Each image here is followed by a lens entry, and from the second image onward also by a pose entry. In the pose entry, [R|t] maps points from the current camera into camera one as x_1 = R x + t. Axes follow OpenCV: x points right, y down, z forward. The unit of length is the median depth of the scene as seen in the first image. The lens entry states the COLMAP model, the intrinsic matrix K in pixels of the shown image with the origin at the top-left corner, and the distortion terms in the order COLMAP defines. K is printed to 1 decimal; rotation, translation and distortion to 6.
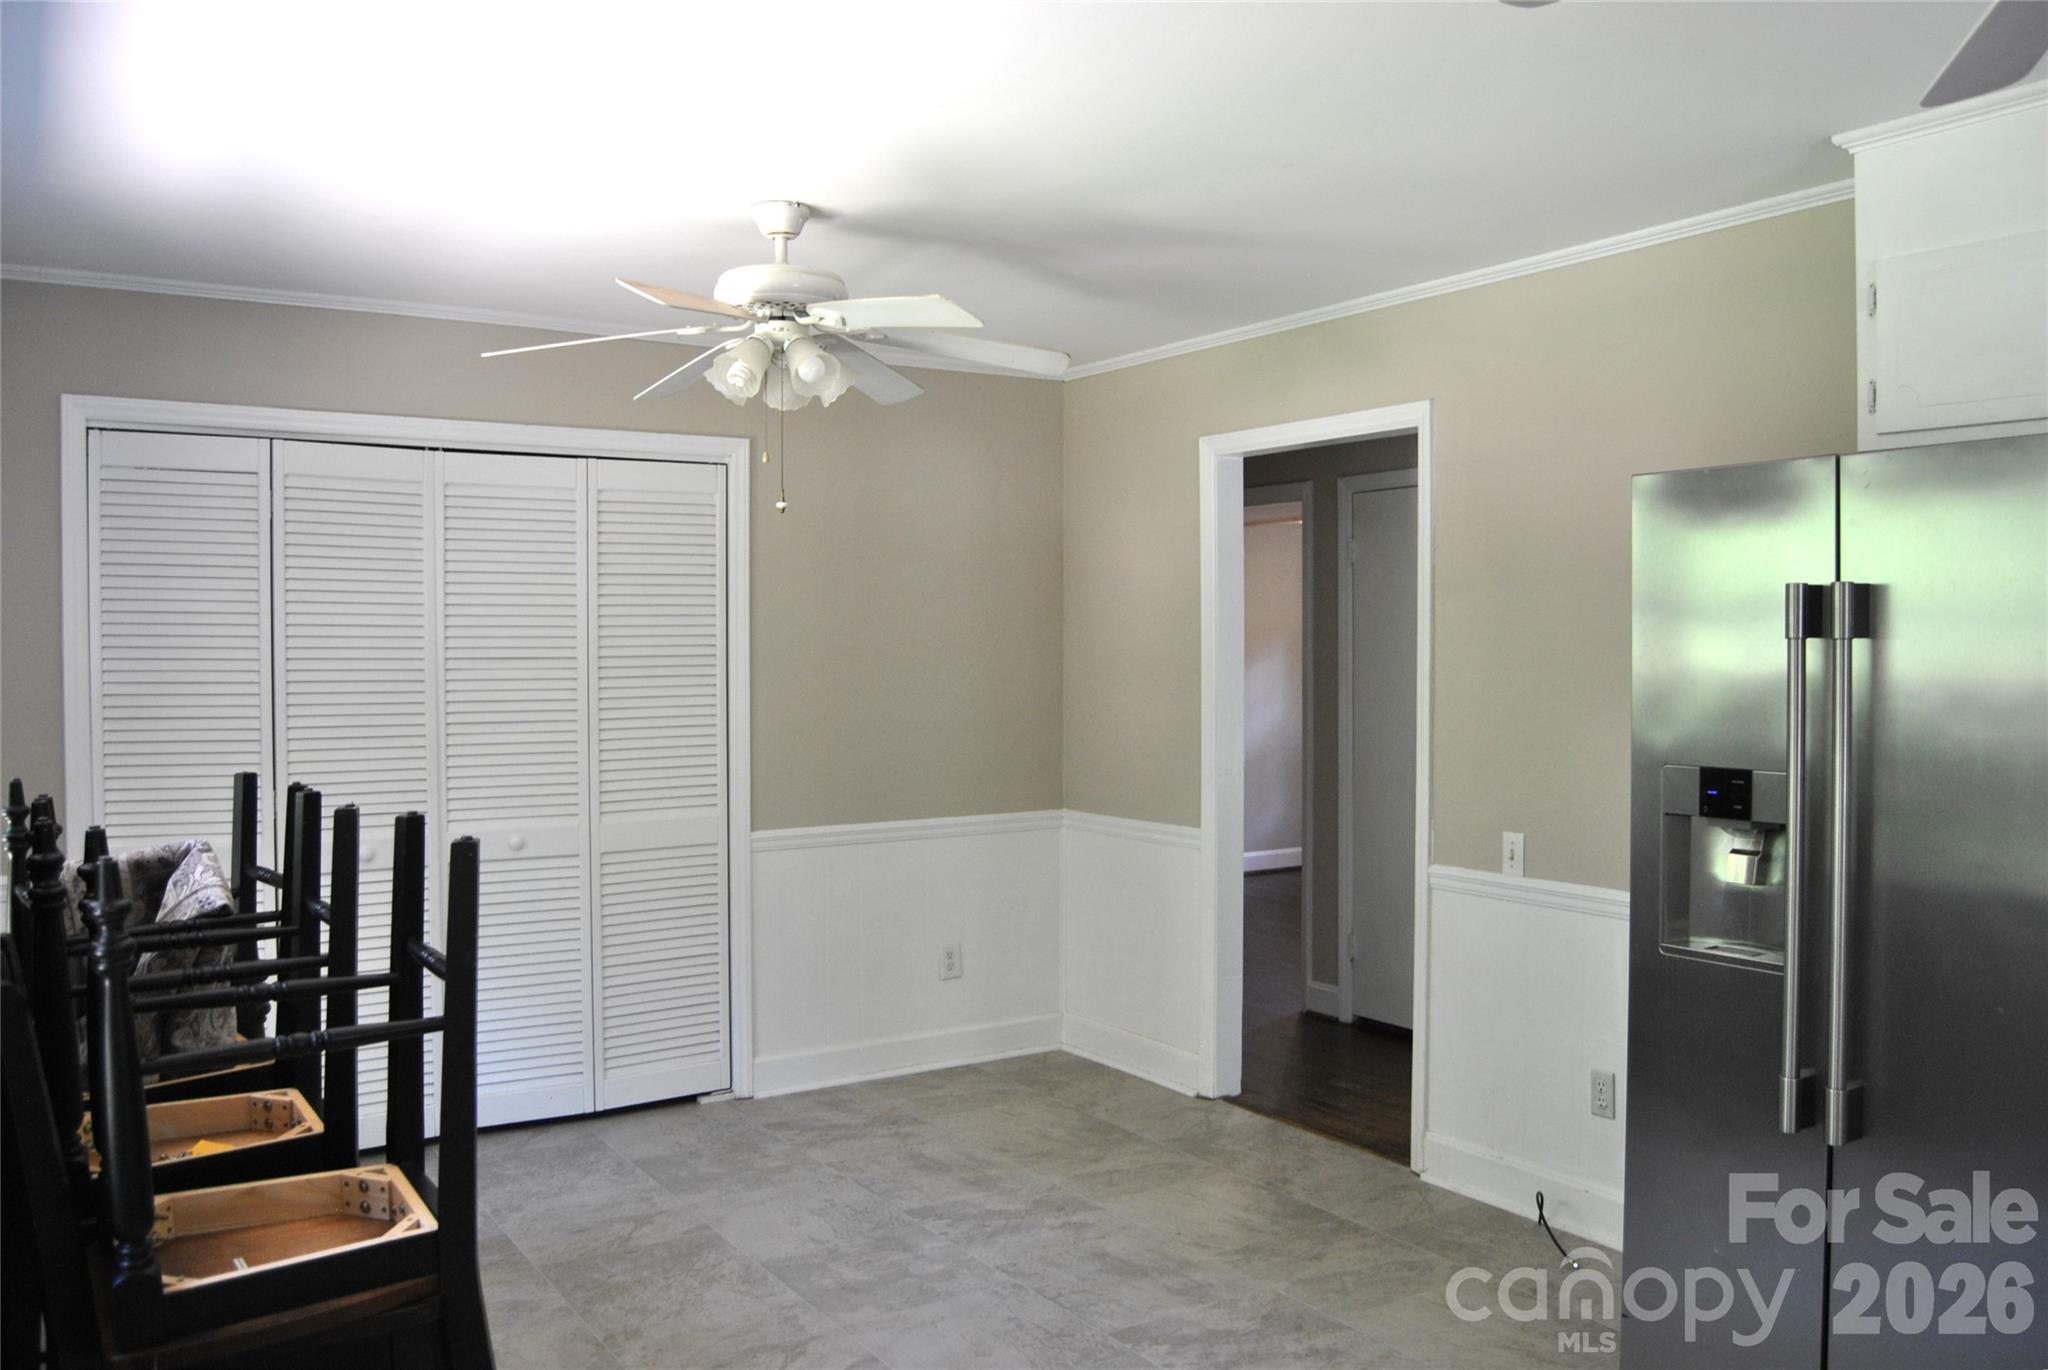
lens RADIAL K [[1613.4, 0, 1060.0], [0, 1613.4, 616.2], [0, 0, 1]] dist [-0.085481, 0.023957]
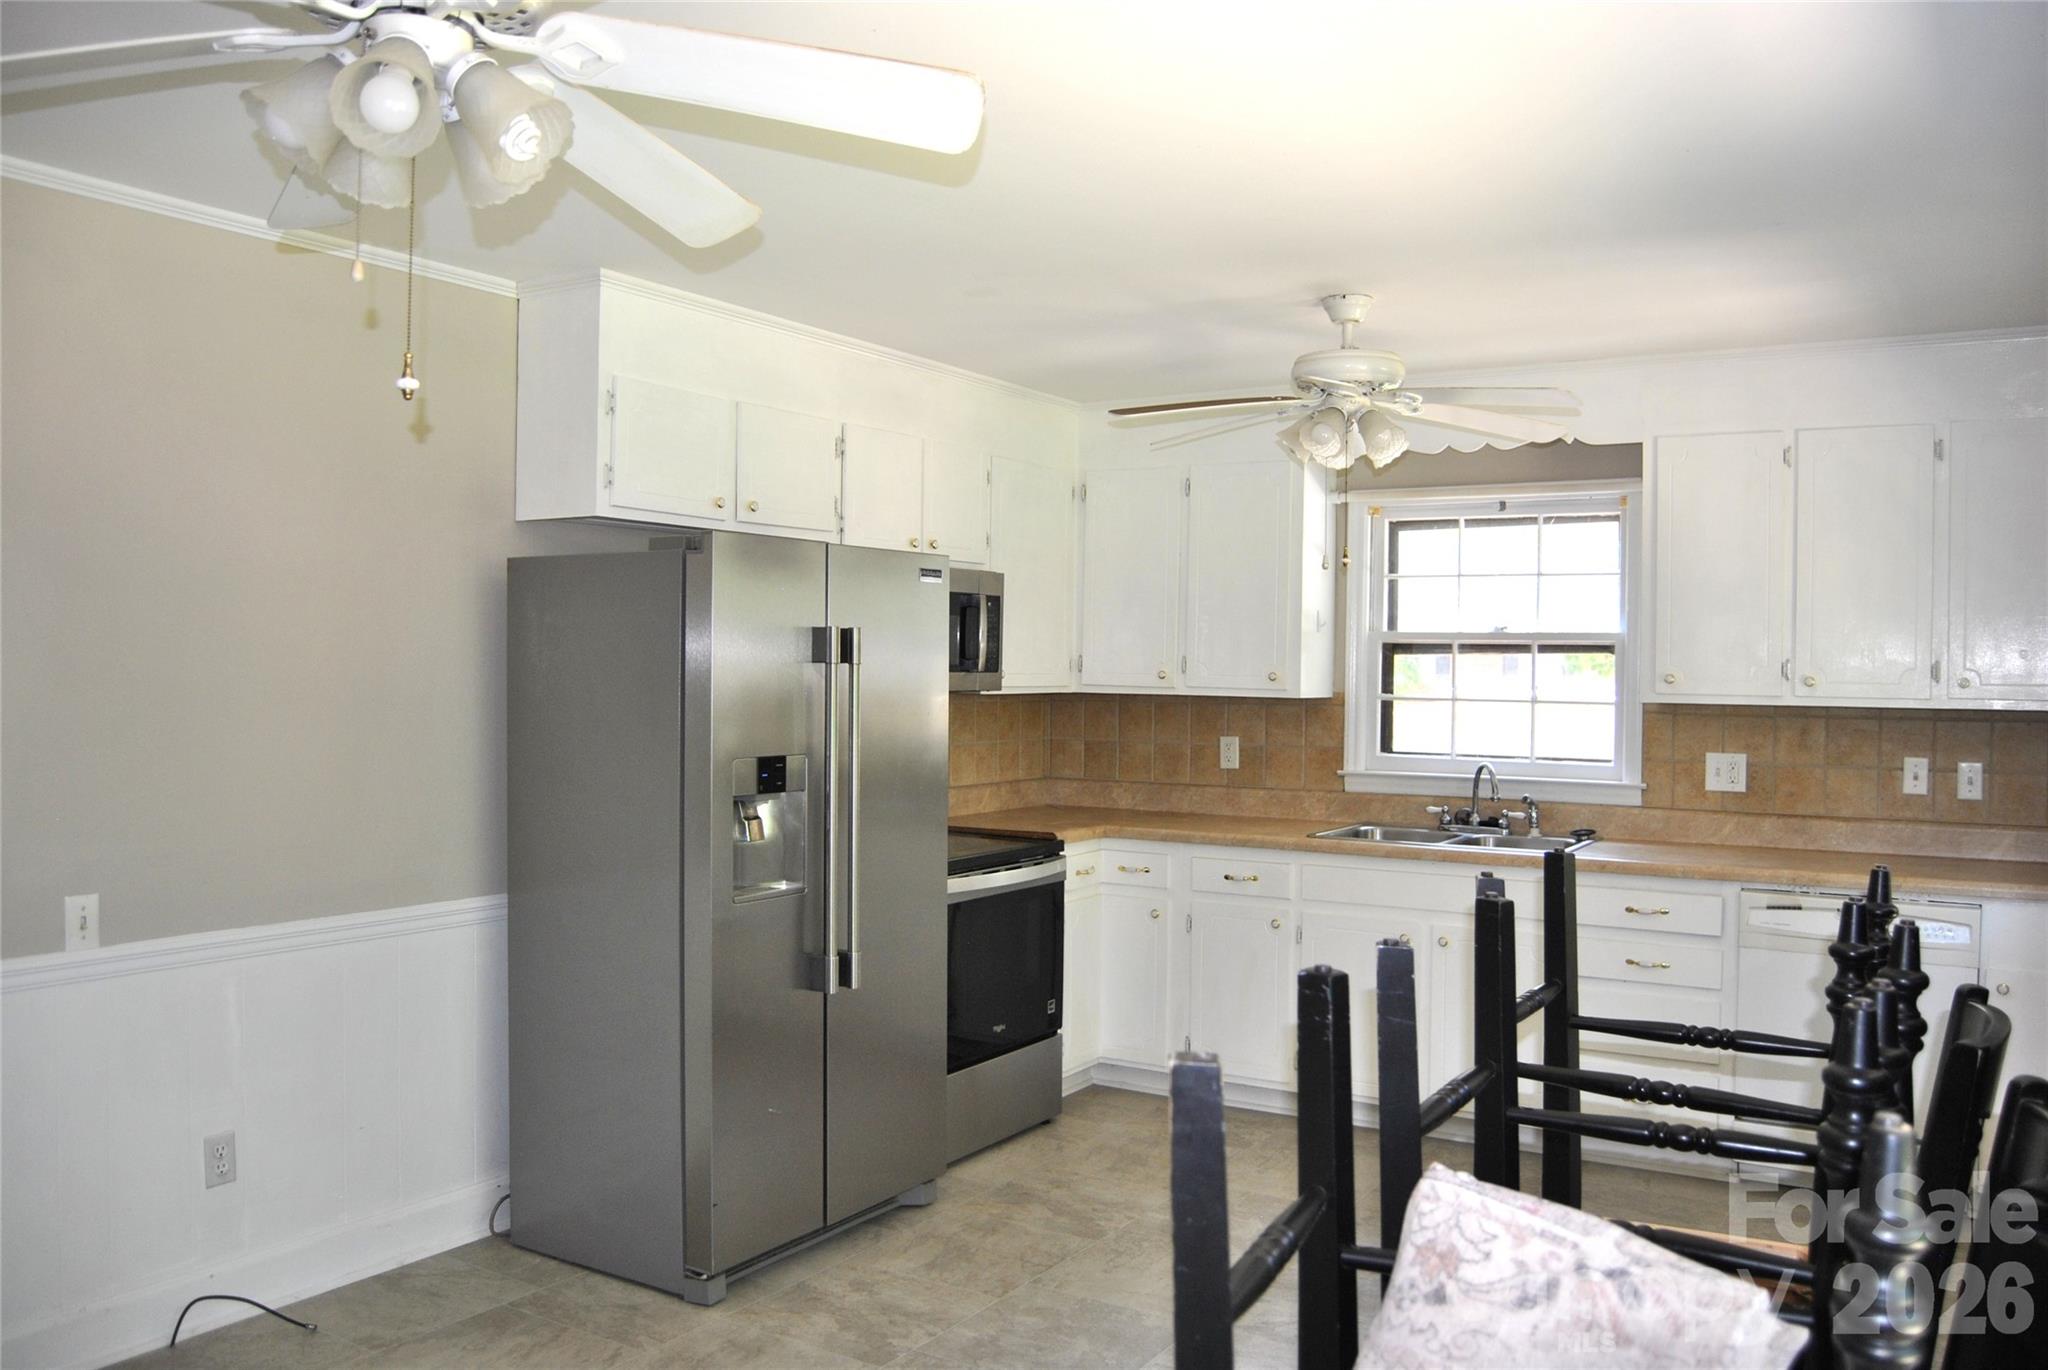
lens RADIAL K [[1613.4, 0, 1034.4], [0, 1613.4, 684.1], [0, 0, 1]] dist [-0.085481, 0.023957]
pose [[-0.413251, -0.012593, 0.910530, -0.849577], [-0.031210, 0.999513, -0.000342, 0.025061], [-0.910082, -0.028559, -0.413442, 1.258164]]
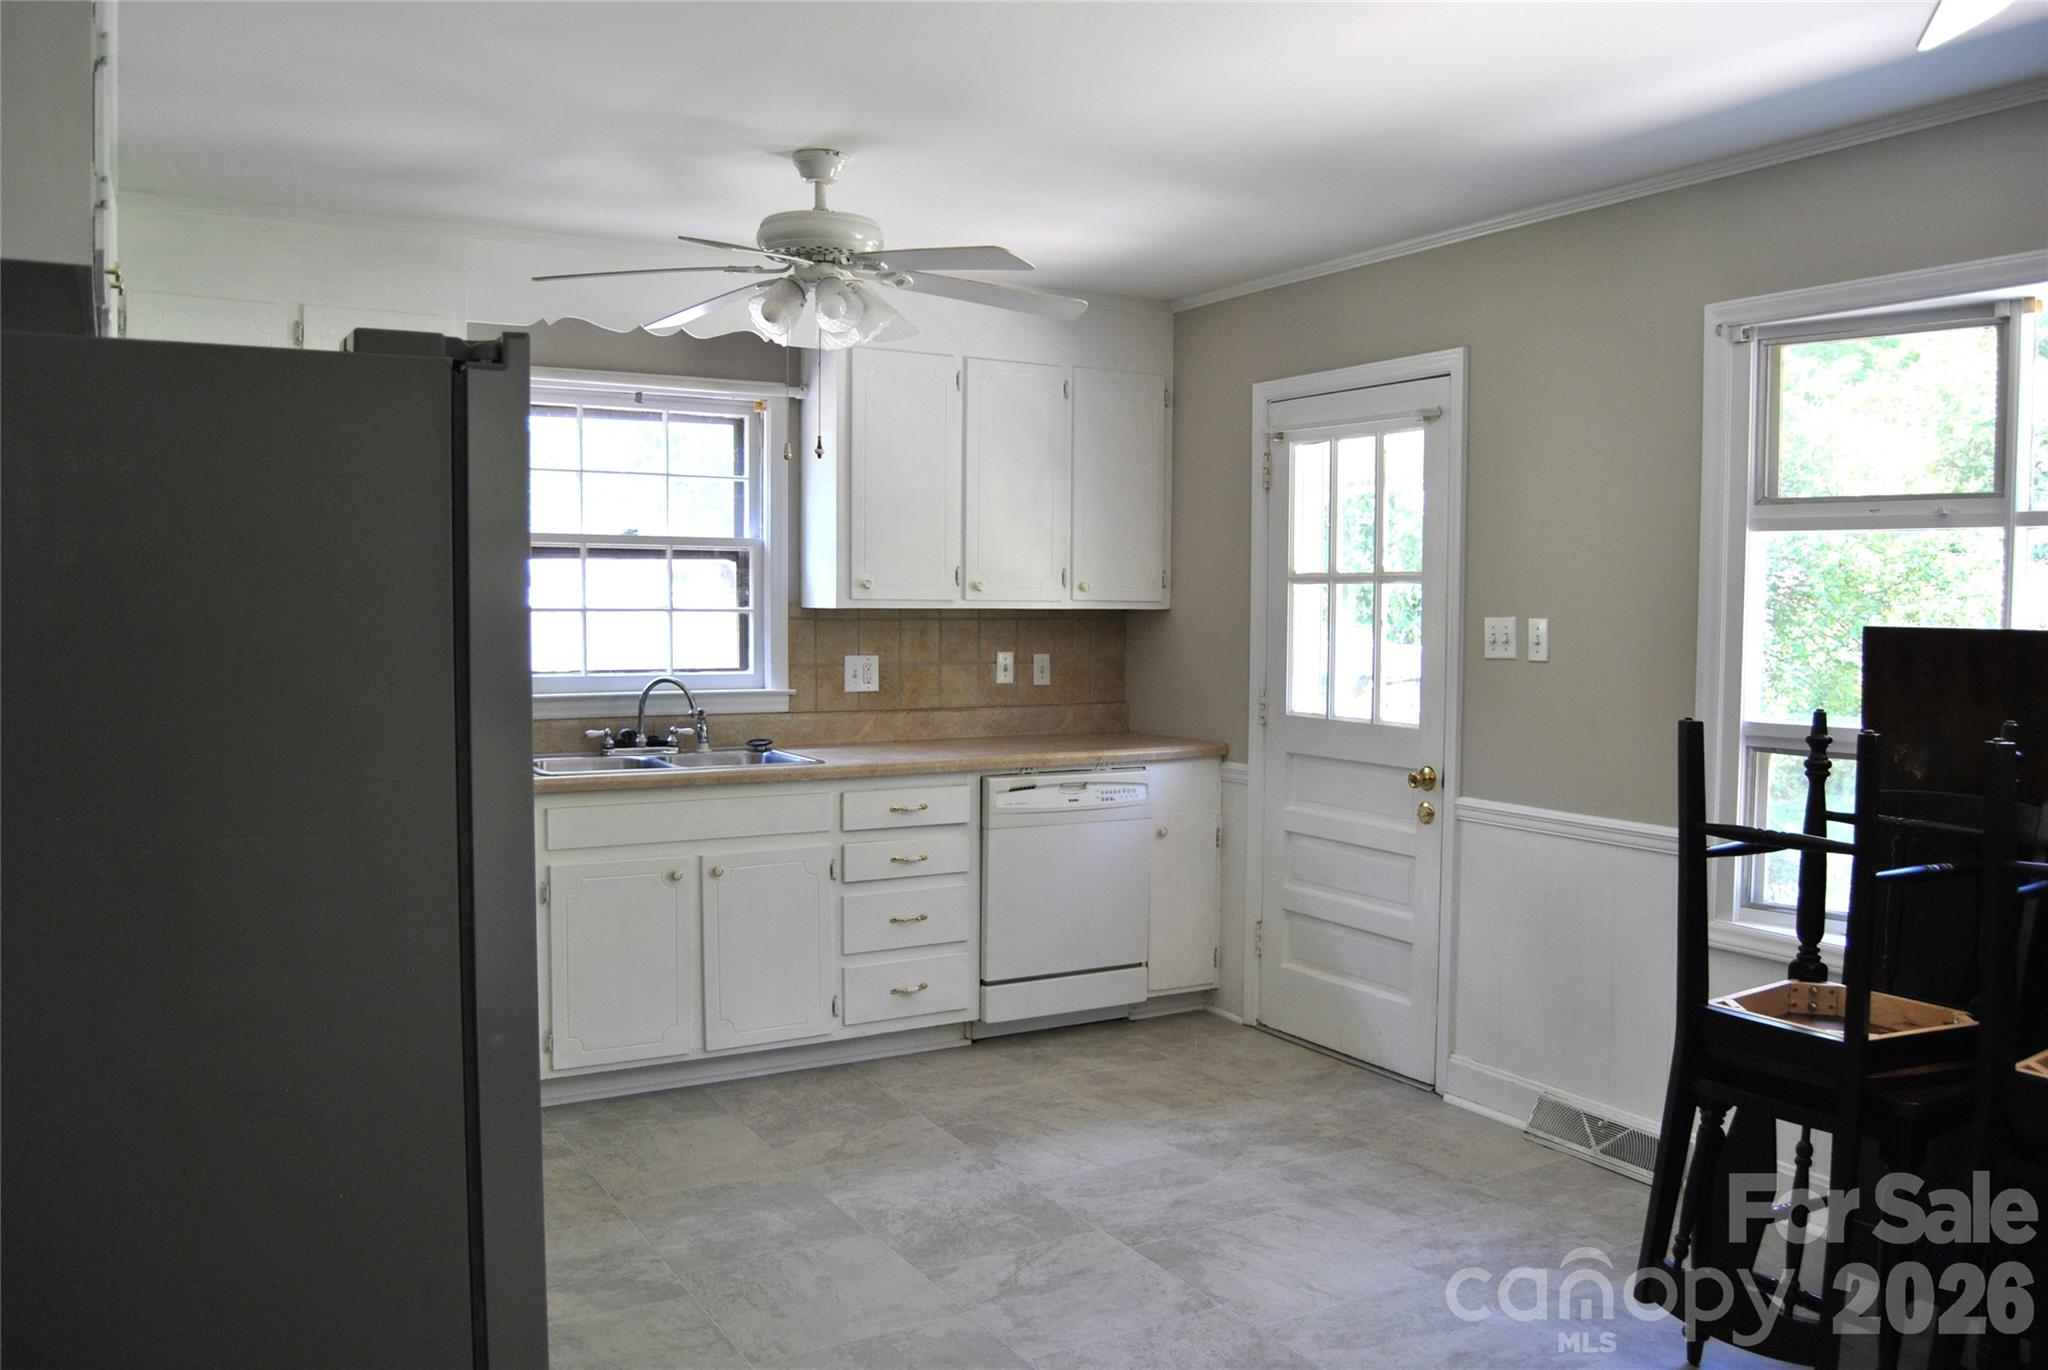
lens RADIAL K [[1613.4, 0, 1029.9], [0, 1613.4, 682.7], [0, 0, 1]] dist [-0.085481, 0.023957]
pose [[-0.997774, -0.009451, 0.066013, -0.272663], [-0.007440, 0.999503, 0.030642, 0.039777], [-0.066270, 0.030082, -0.997348, 1.521715]]
